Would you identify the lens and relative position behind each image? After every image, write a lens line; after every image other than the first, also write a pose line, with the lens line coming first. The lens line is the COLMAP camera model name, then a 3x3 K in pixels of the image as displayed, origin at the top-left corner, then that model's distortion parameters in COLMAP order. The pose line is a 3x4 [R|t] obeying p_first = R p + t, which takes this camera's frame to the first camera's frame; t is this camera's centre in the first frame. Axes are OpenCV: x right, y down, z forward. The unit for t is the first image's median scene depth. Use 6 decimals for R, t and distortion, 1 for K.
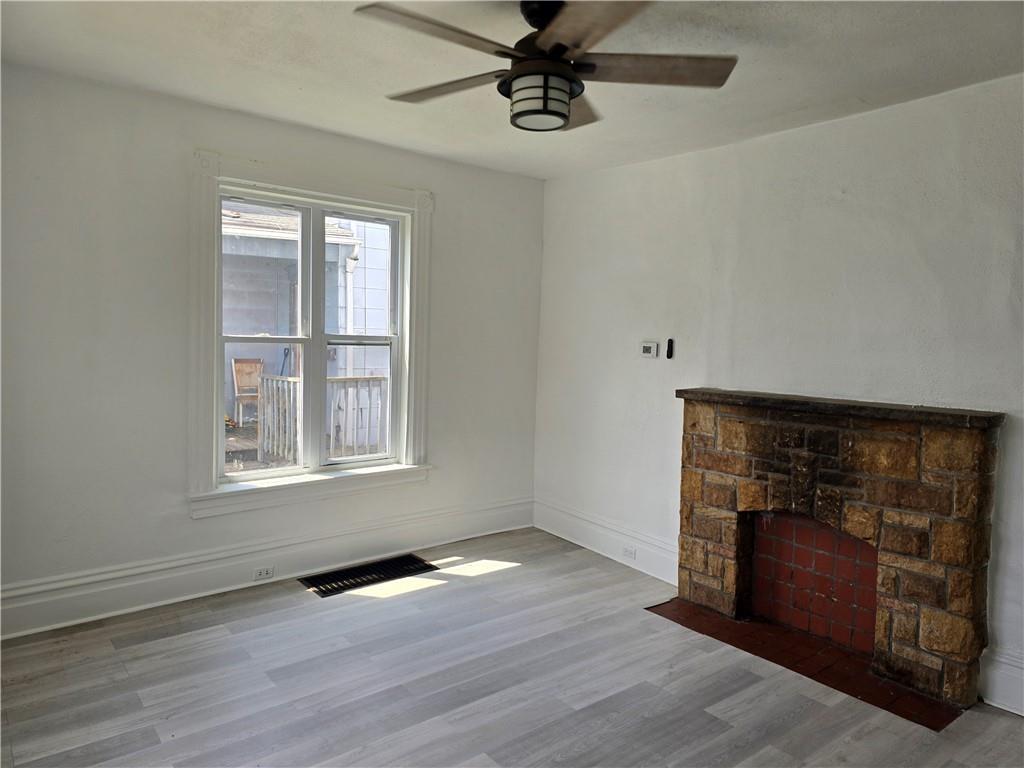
lens RADIAL K [[688.5, 0, 511.1], [0, 688.5, 382.4], [0, 0, 1]] dist [0.042105, -0.002612]
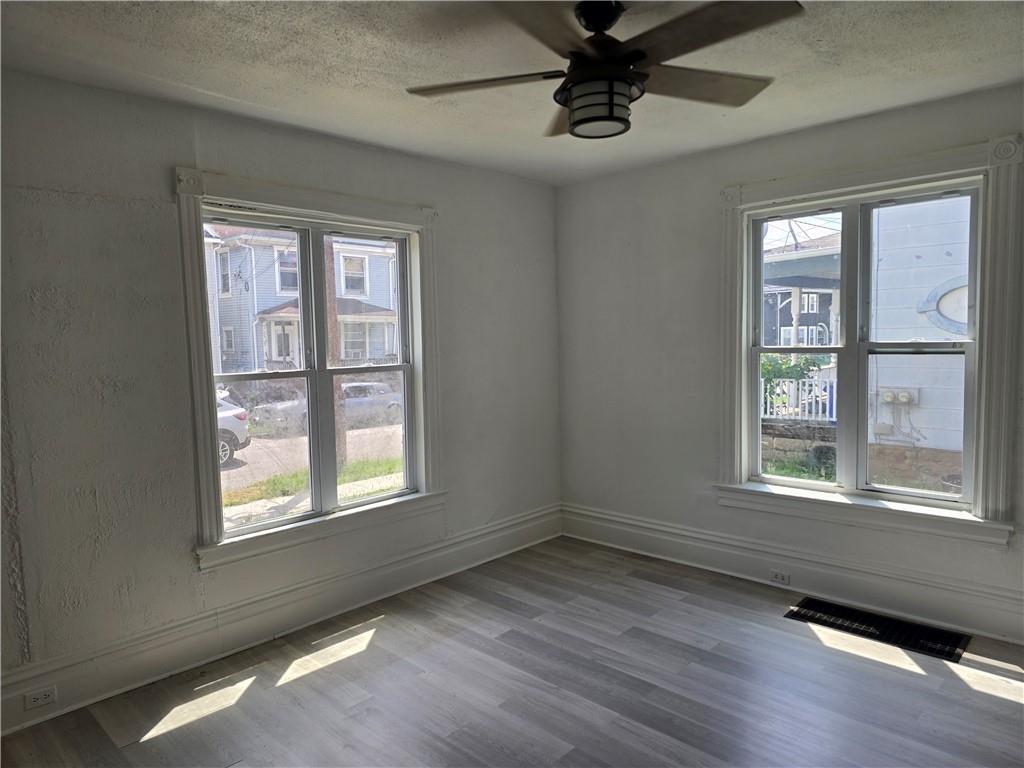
lens RADIAL K [[688.5, 0, 511.2], [0, 688.5, 385.6], [0, 0, 1]] dist [0.042105, -0.002612]
pose [[0.126710, 0.044830, -0.990926, 0.630715], [-0.042510, 0.998306, 0.039728, -0.034045], [0.991029, 0.037091, 0.128401, 0.486813]]
